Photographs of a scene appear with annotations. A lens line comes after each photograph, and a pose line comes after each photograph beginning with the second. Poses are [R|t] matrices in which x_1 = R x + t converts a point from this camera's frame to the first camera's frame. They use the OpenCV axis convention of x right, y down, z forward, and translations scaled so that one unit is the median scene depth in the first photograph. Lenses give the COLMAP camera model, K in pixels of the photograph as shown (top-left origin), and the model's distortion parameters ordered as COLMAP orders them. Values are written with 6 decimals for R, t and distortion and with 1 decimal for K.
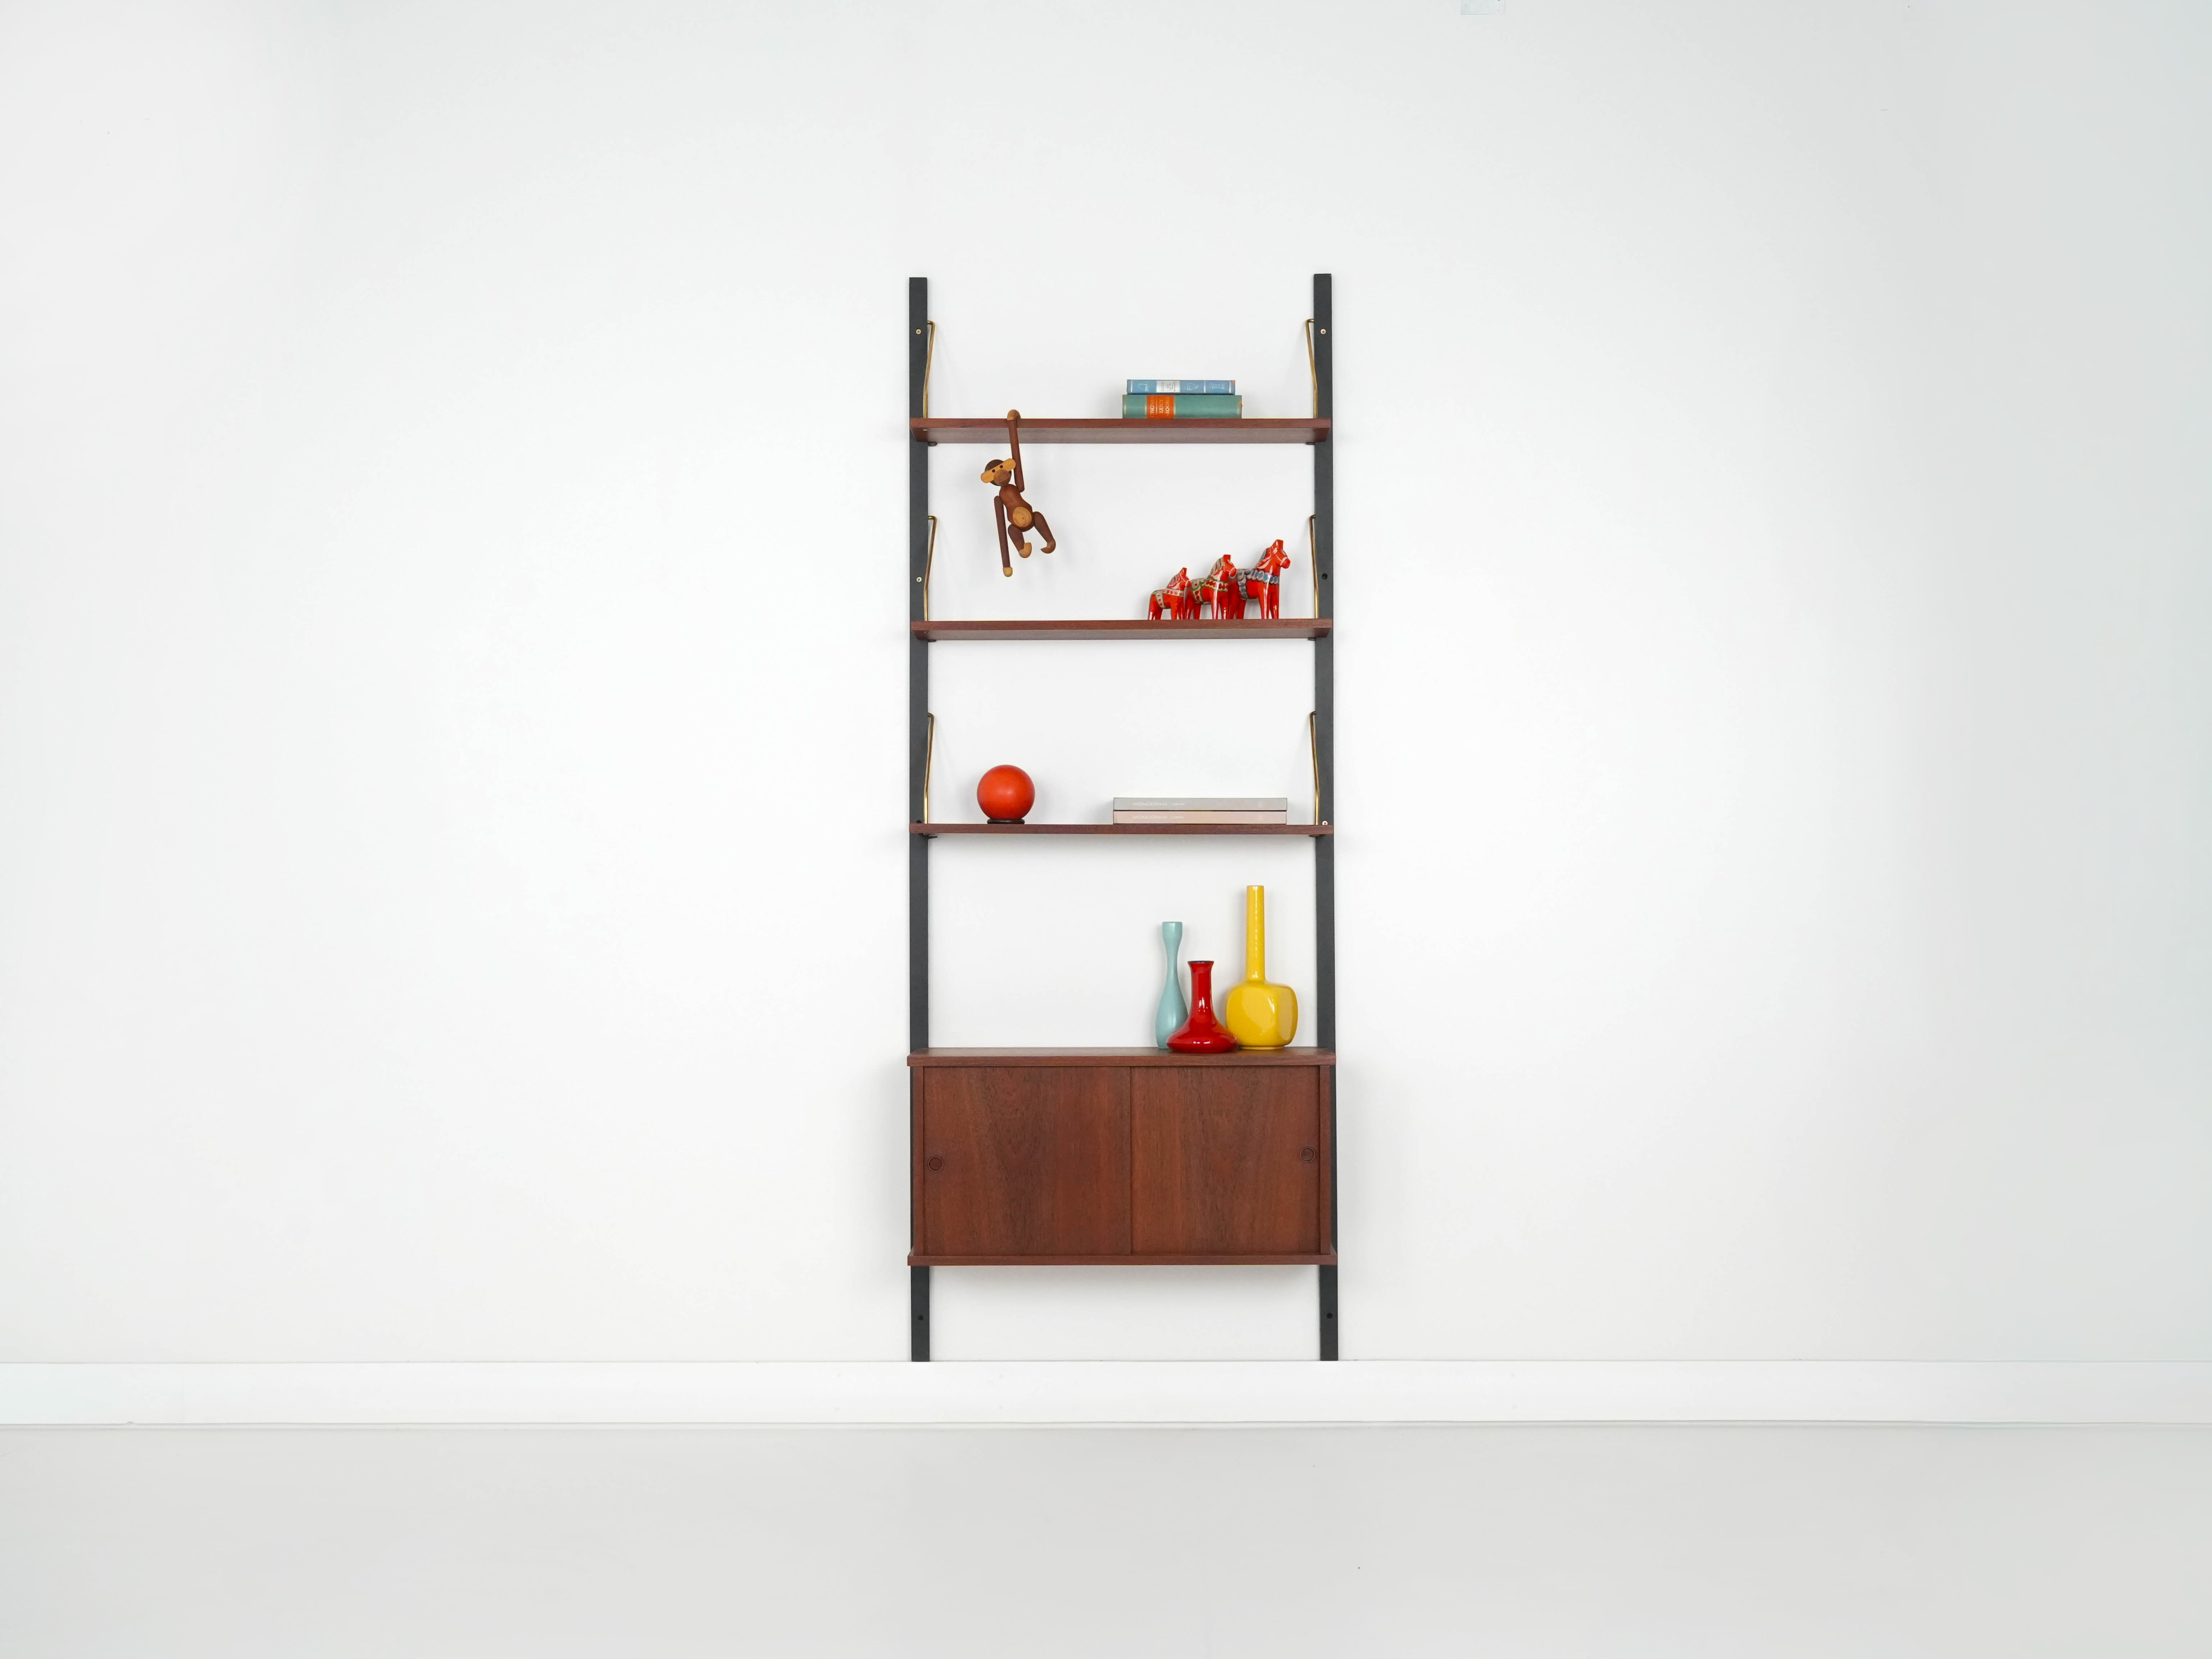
lens RADIAL K [[3338.1, 0, 1106.0], [0, 3338.1, 829.5], [0, 0, 1]] dist [0.024214, 0.002631]
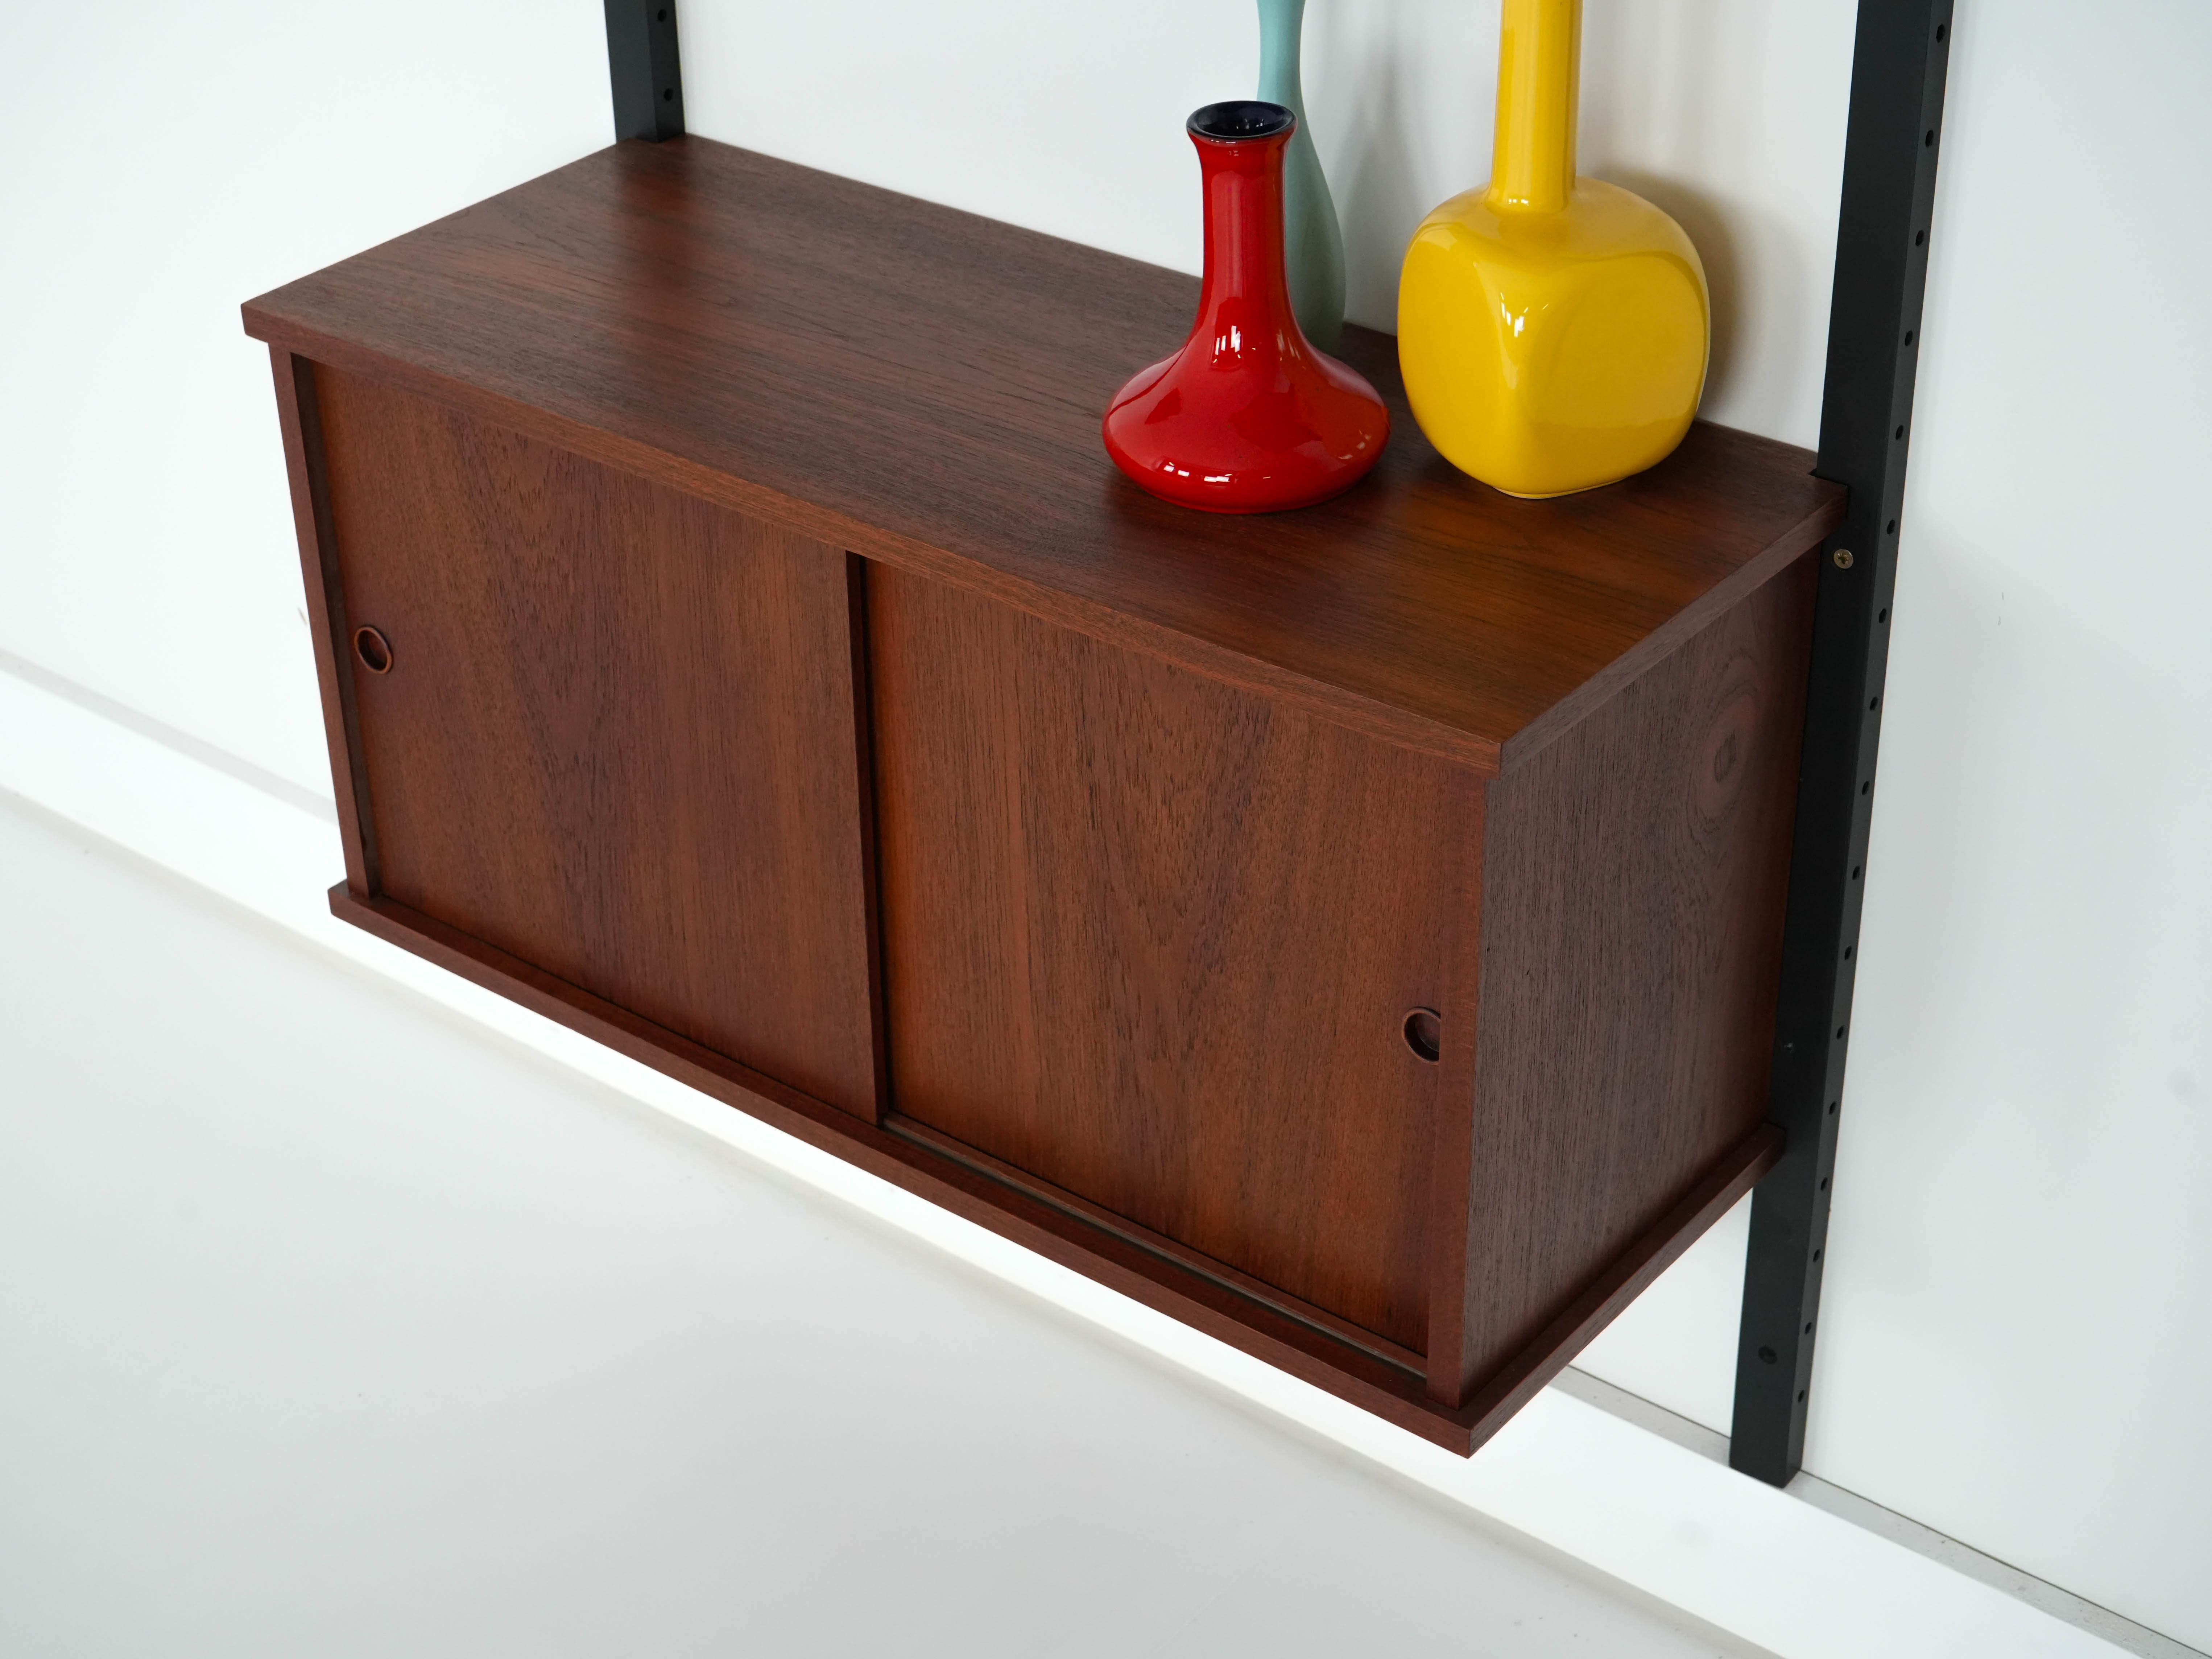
lens RADIAL K [[3669.5, 0, 1049.5], [0, 3669.5, 831.2], [0, 0, 1]] dist [-0.011901, 0.006216]
pose [[0.780466, 0.309804, -0.543042, 0.176533], [0.029401, 0.849443, 0.526861, -0.056568], [0.624507, -0.427163, 0.653852, 0.798770]]
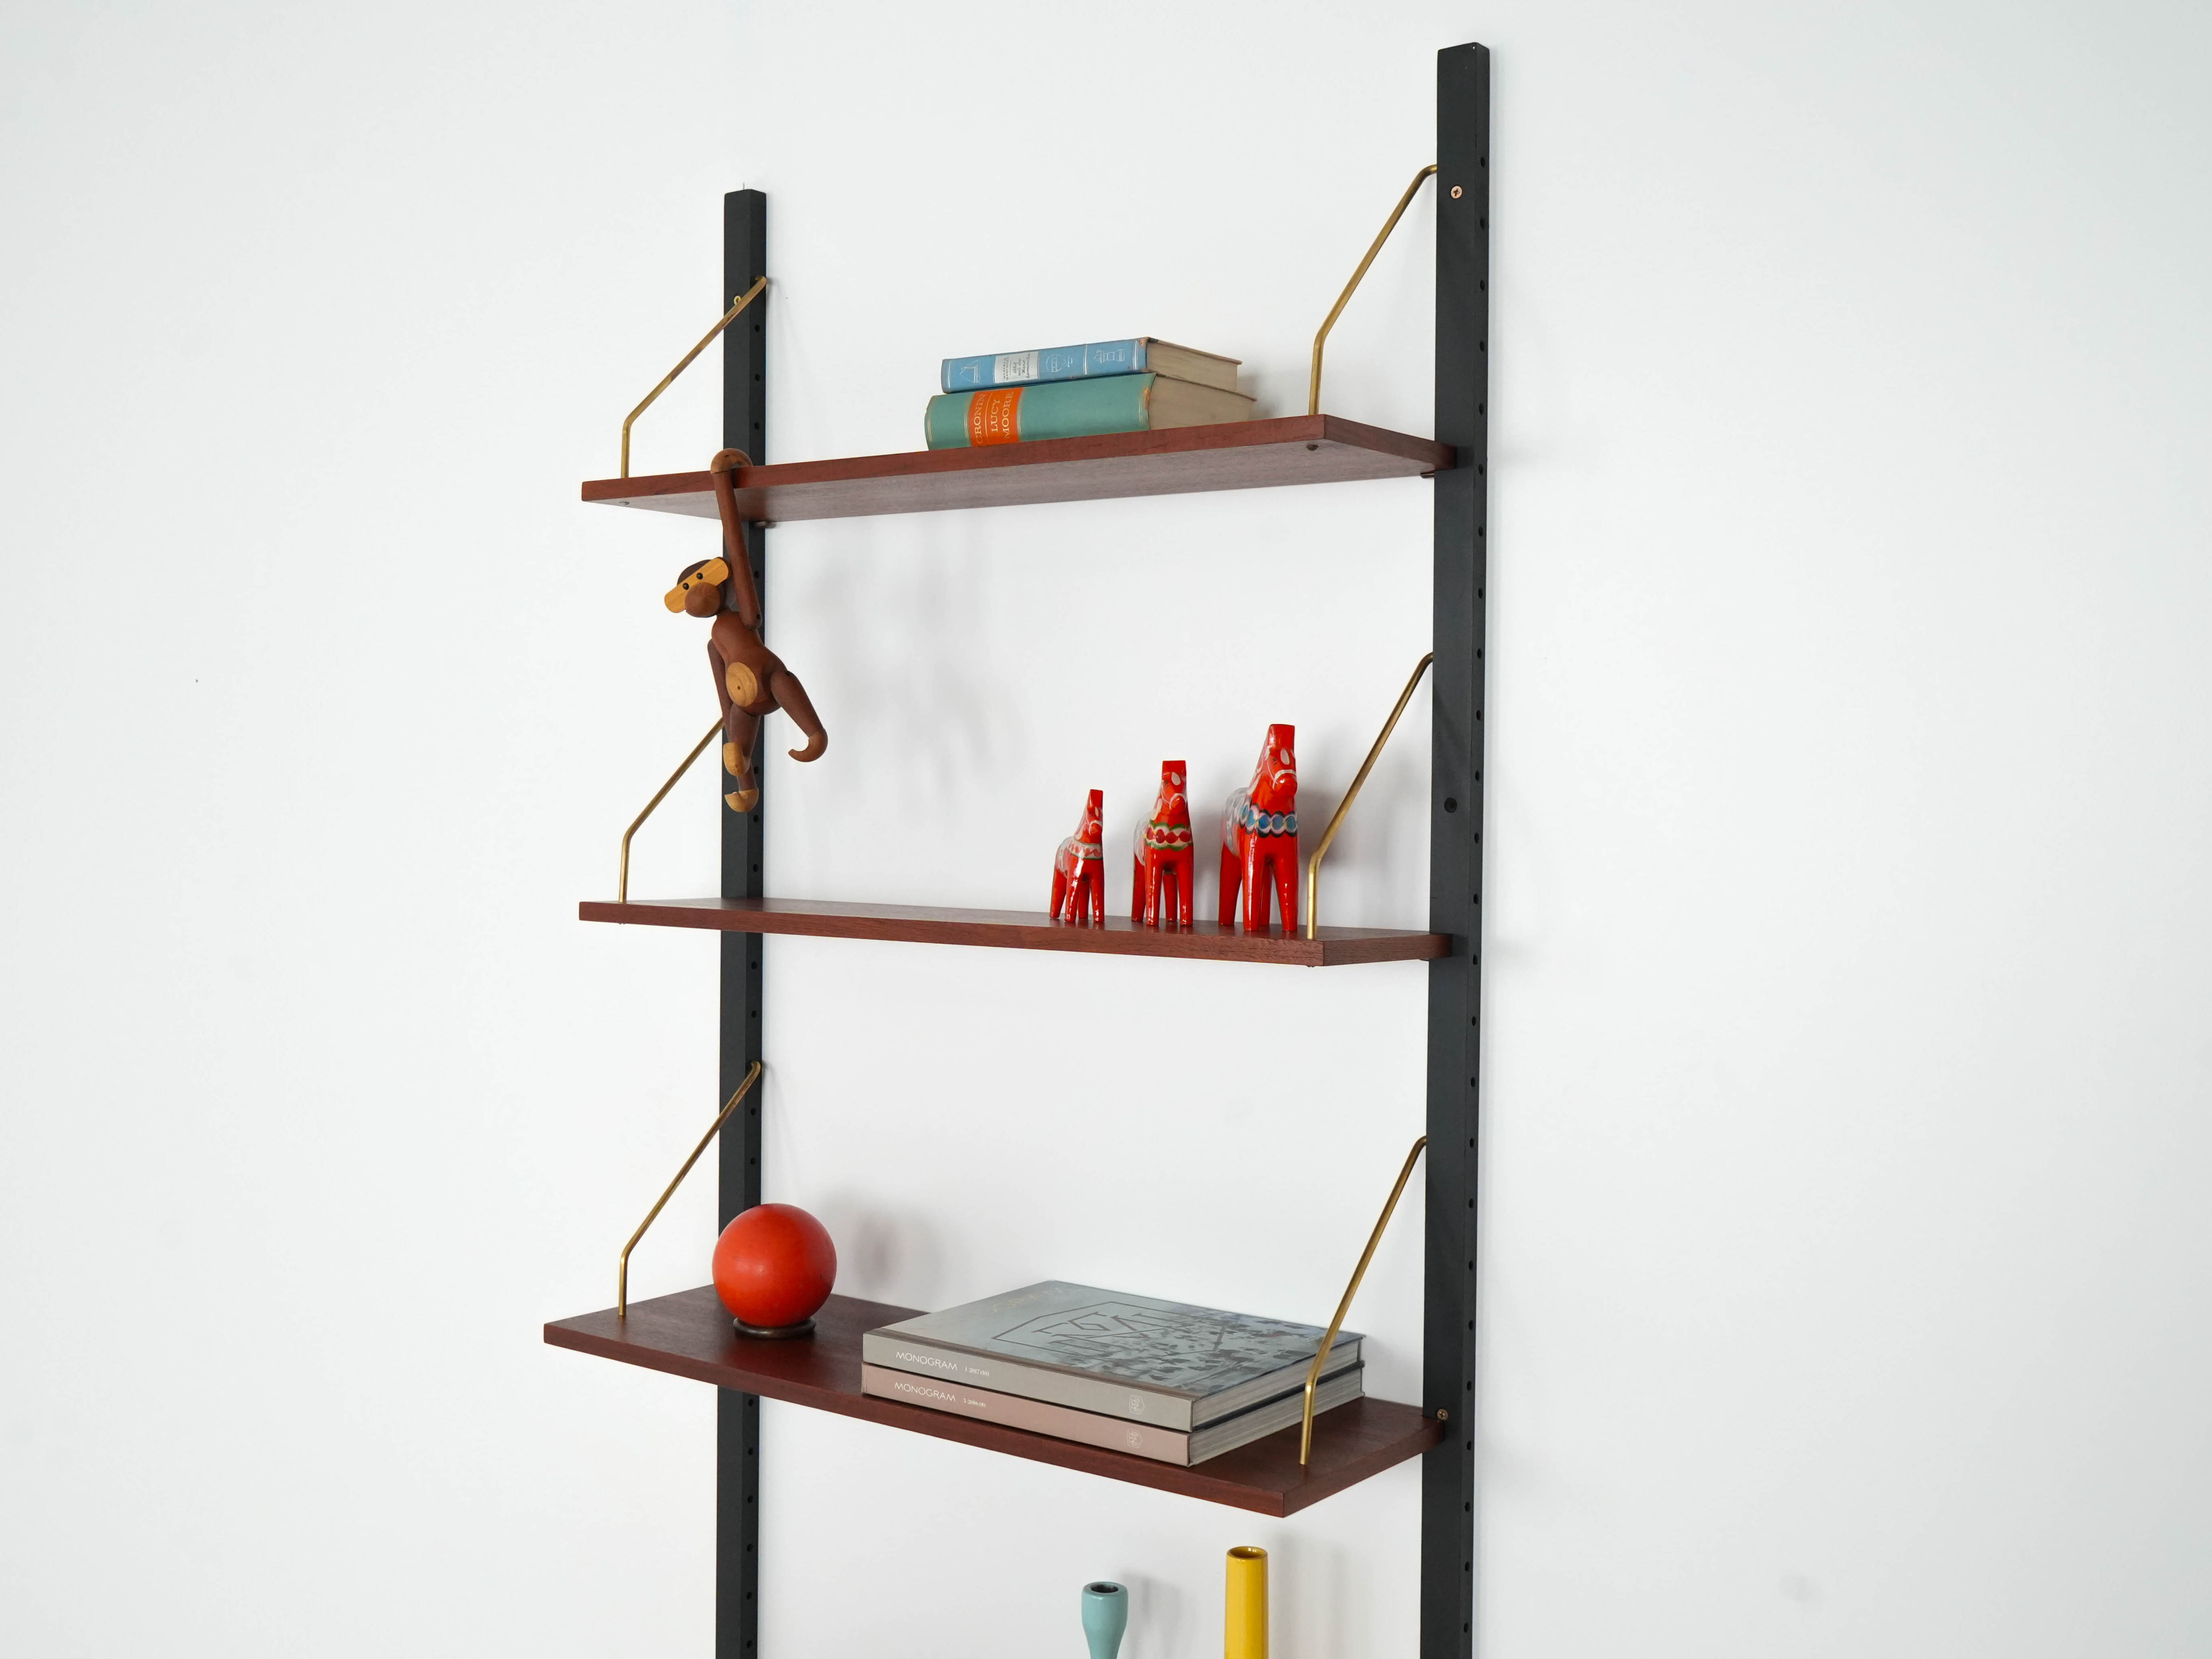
lens RADIAL K [[2410.6, 0, 1106.0], [0, 2410.6, 829.5], [0, 0, 1]] dist [0.004553, 0.003042]
pose [[0.803135, 0.024878, -0.595277, 0.210052], [-0.004517, 0.999353, 0.035670, -0.085307], [0.595780, -0.025959, 0.802728, 0.761352]]
